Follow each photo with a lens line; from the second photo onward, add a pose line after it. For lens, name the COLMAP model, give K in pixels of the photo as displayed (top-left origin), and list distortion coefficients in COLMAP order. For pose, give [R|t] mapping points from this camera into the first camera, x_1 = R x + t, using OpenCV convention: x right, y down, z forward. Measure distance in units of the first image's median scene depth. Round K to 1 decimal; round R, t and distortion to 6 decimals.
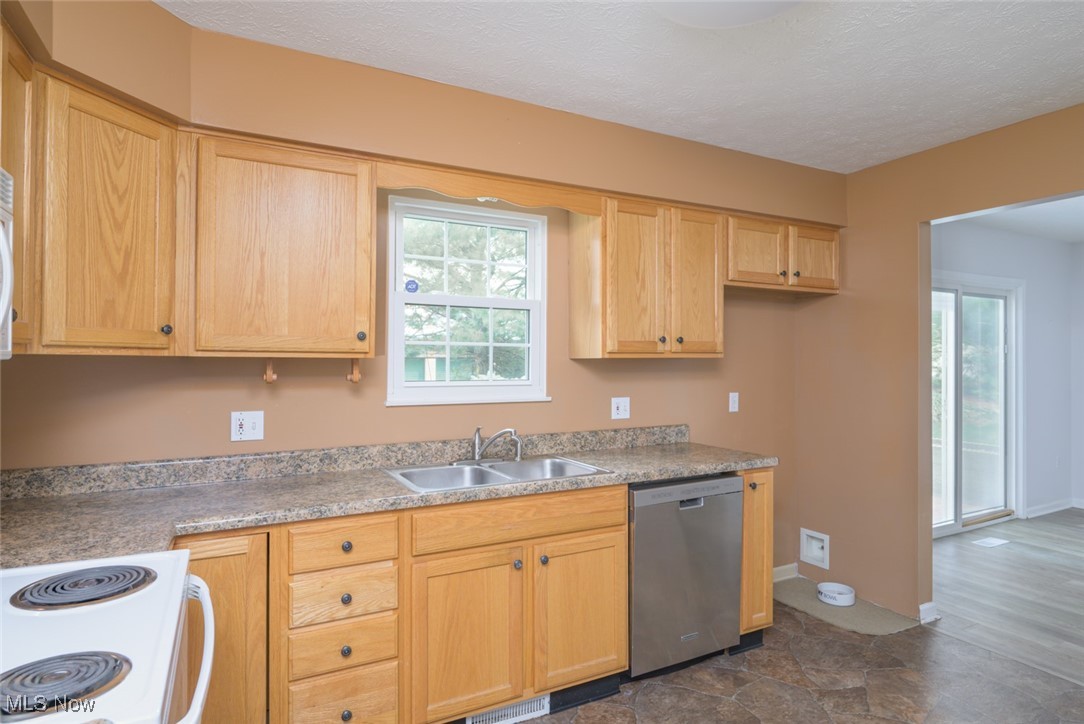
lens RADIAL K [[603.5, 0, 534.5], [0, 603.5, 357.6], [0, 0, 1]] dist [-0.002480, 0.000309]
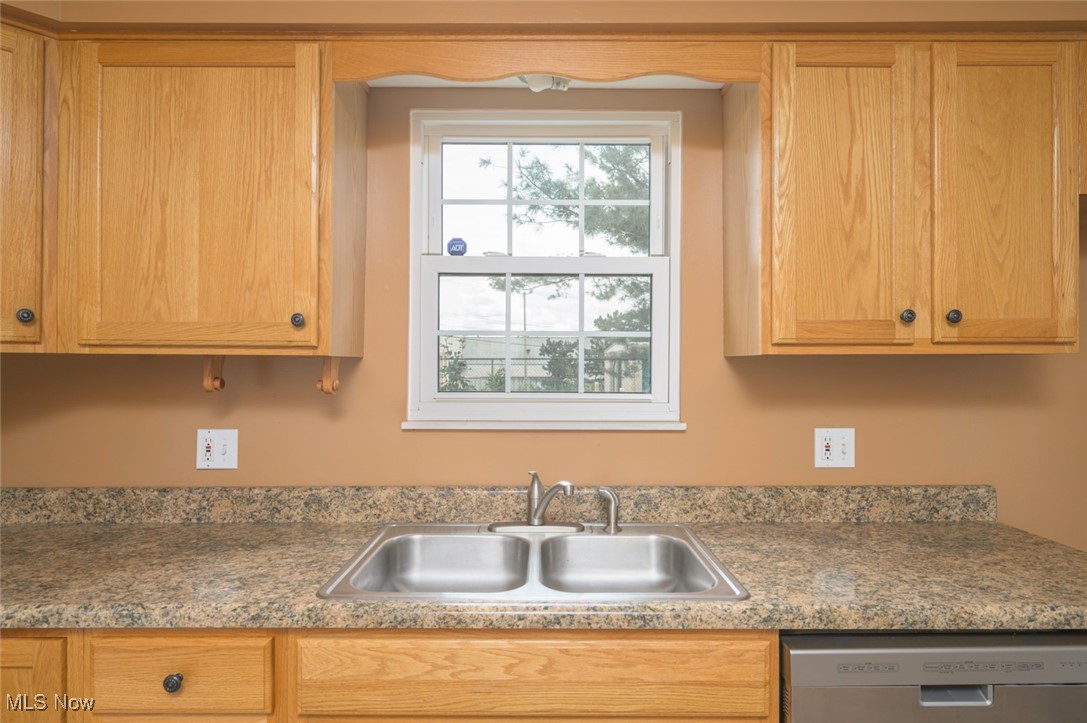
lens RADIAL K [[605.2, 0, 541.1], [0, 605.2, 361.9], [0, 0, 1]] dist [-0.002480, 0.000309]
pose [[0.887077, -0.000109, -0.461622, 0.200830], [0.001774, 0.999993, 0.003173, 0.005209], [0.461619, -0.003634, 0.887071, 0.497600]]
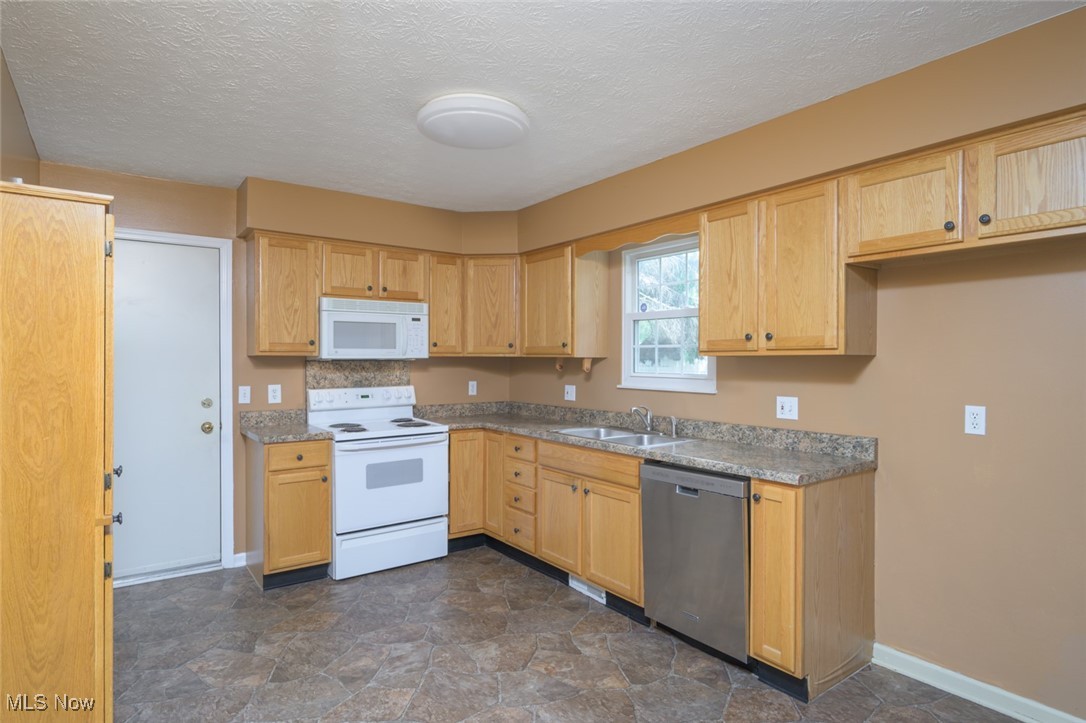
lens RADIAL K [[592.5, 0, 532.1], [0, 592.5, 363.0], [0, 0, 1]] dist [0.005446, 0.000088]
pose [[0.133970, 0.009175, -0.990943, 1.283817], [0.010092, 0.999893, 0.010622, -0.001797], [0.990934, -0.011423, 0.133863, 0.594739]]
